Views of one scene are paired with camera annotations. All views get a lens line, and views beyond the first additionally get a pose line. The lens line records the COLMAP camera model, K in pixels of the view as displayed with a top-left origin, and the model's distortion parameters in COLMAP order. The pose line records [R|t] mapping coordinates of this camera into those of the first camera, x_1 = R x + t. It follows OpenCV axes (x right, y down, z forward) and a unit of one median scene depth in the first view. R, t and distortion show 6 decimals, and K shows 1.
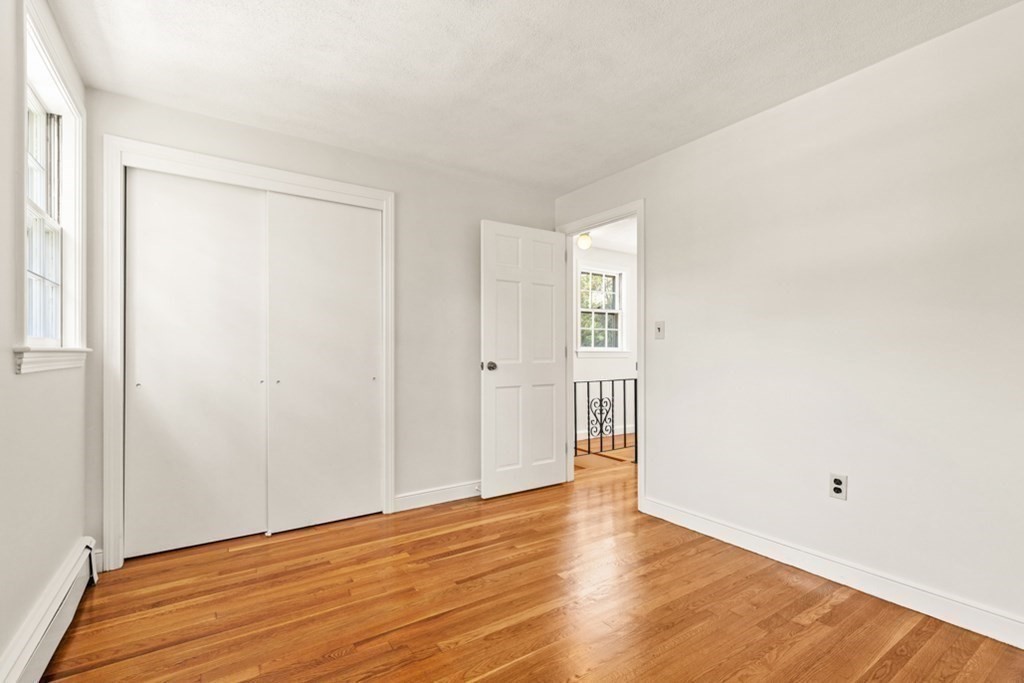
lens RADIAL K [[469.9, 0, 509.7], [0, 469.9, 347.9], [0, 0, 1]] dist [-0.002218, -0.000387]
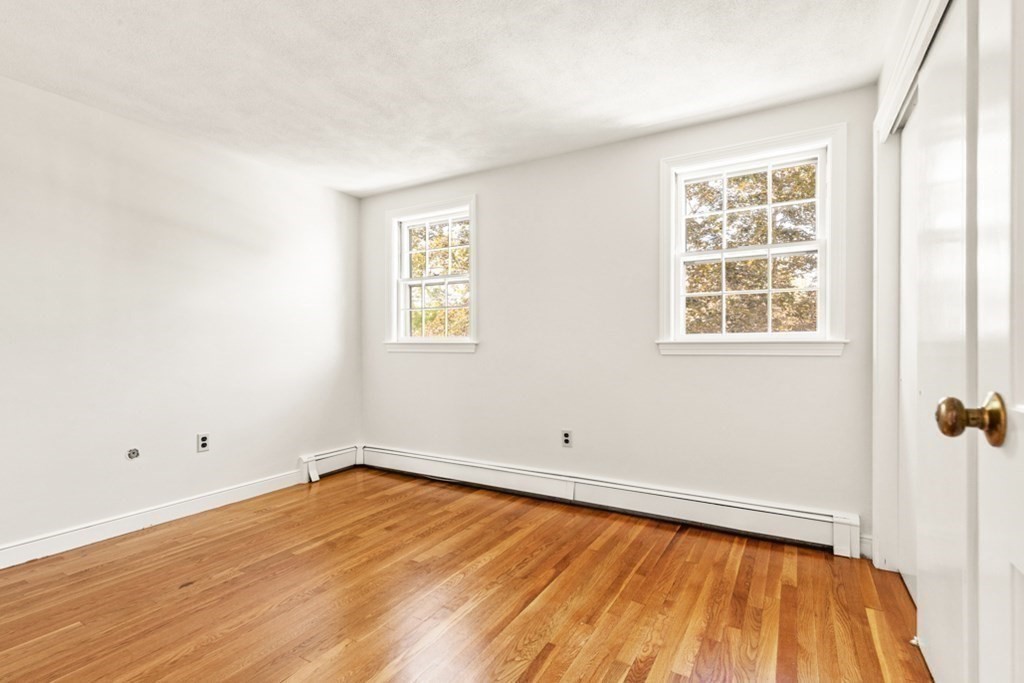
lens RADIAL K [[469.9, 0, 509.7], [0, 469.9, 347.9], [0, 0, 1]] dist [-0.002218, -0.000387]
pose [[-0.893634, 0.004276, -0.448776, 0.288259], [0.003513, 0.999991, 0.002533, 0.013692], [0.448782, 0.000687, -0.893641, 1.640790]]
